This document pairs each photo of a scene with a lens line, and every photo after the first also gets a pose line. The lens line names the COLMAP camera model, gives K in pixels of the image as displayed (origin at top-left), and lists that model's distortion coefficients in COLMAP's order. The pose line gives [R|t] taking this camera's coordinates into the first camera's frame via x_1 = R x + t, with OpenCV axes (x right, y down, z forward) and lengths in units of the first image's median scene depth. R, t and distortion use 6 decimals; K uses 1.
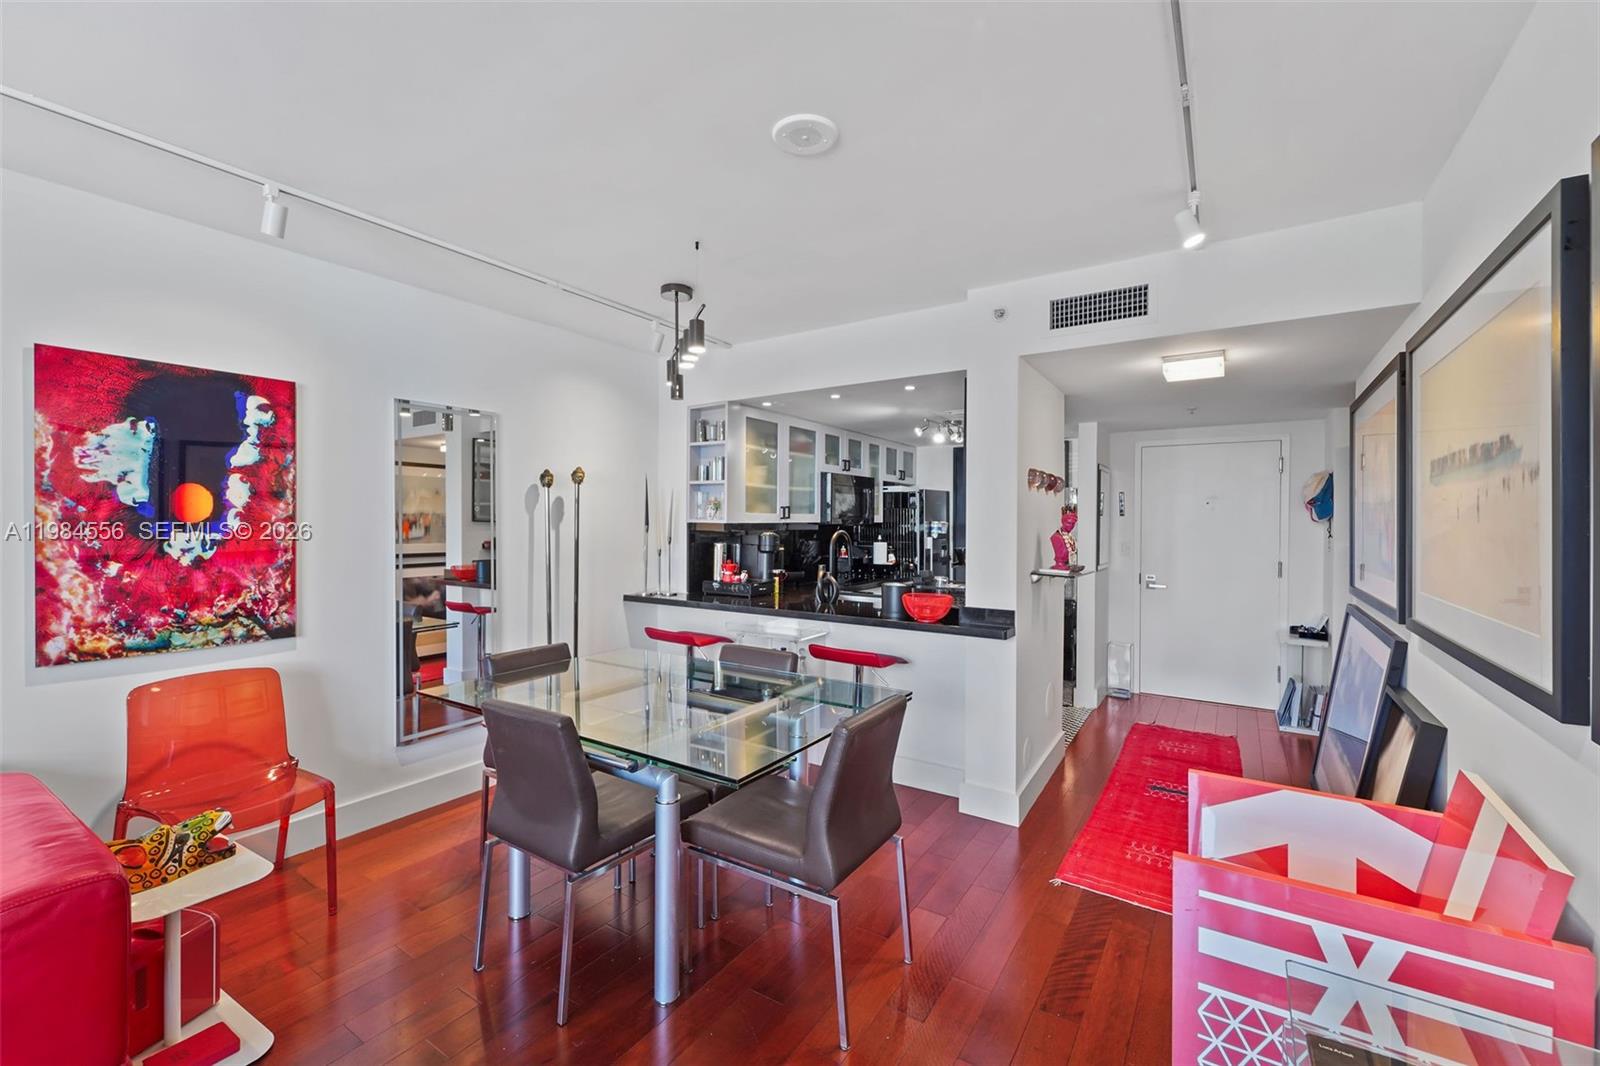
lens RADIAL K [[669.7, 0, 796.9], [0, 669.7, 526.1], [0, 0, 1]] dist [0.000775, -0.000032]
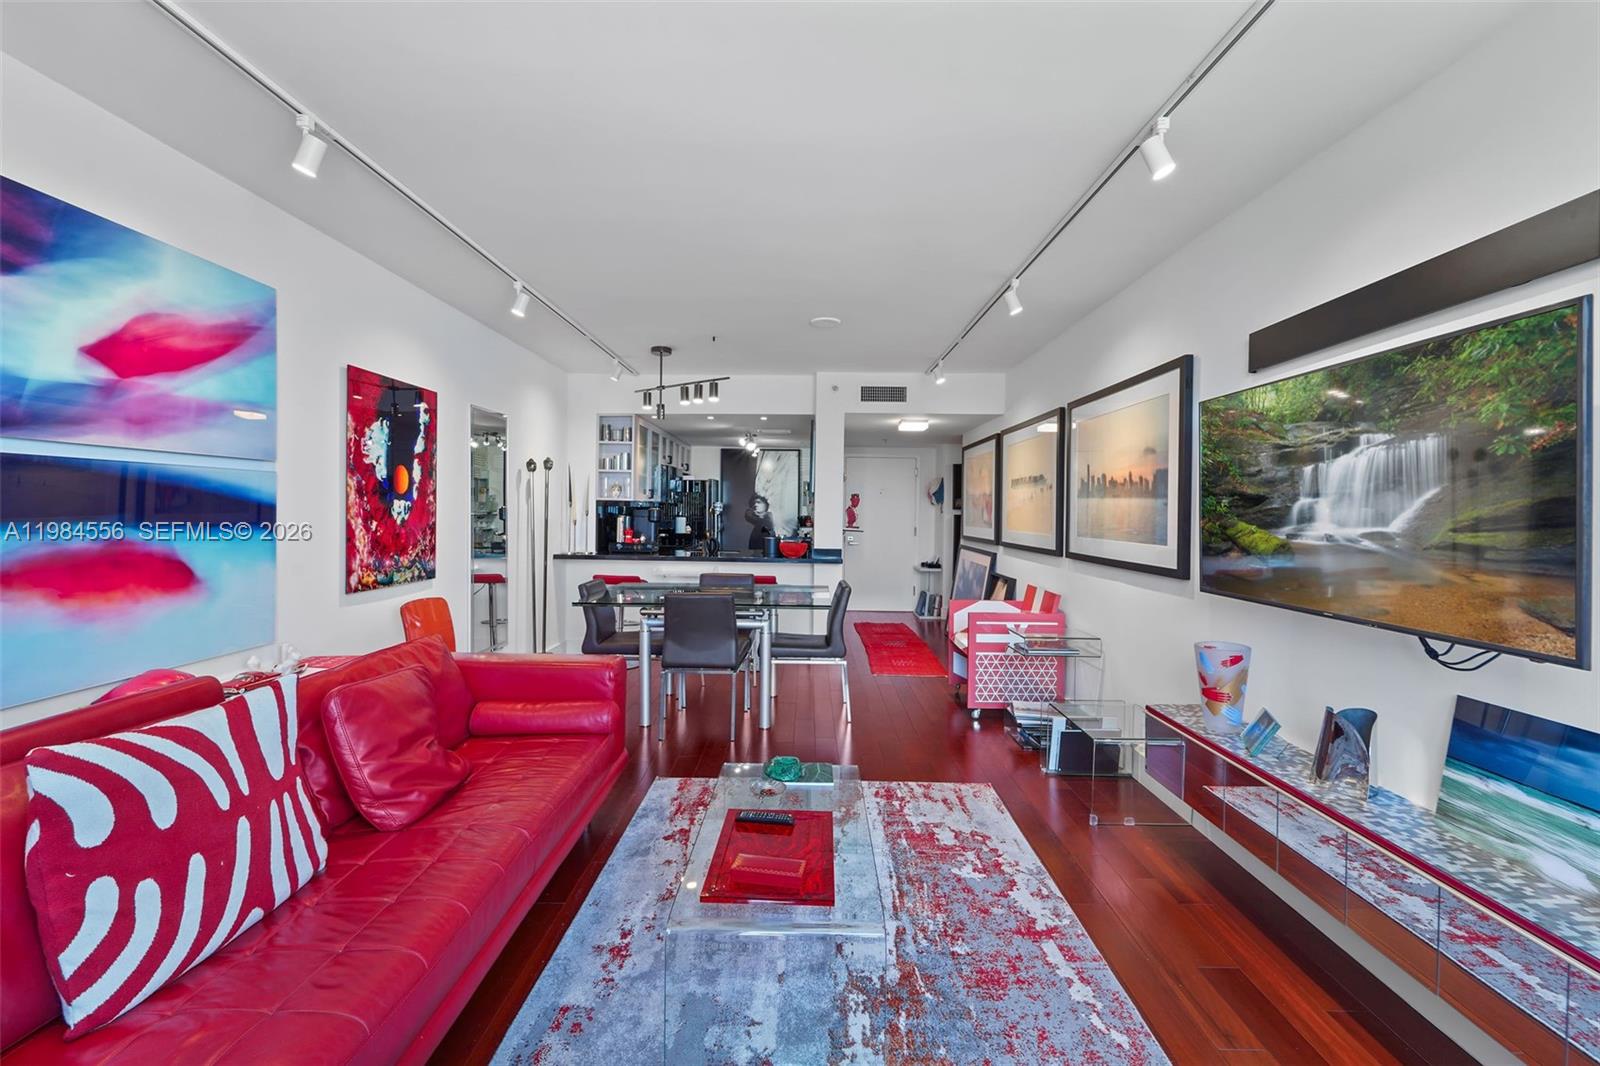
lens RADIAL K [[662.7, 0, 804.2], [0, 662.7, 521.0], [0, 0, 1]] dist [0.001271, -0.000635]
pose [[0.839214, -0.002951, 0.543793, -0.849674], [-0.005693, 0.999883, 0.014213, 0.024627], [-0.543771, -0.015023, 0.839099, -0.547385]]
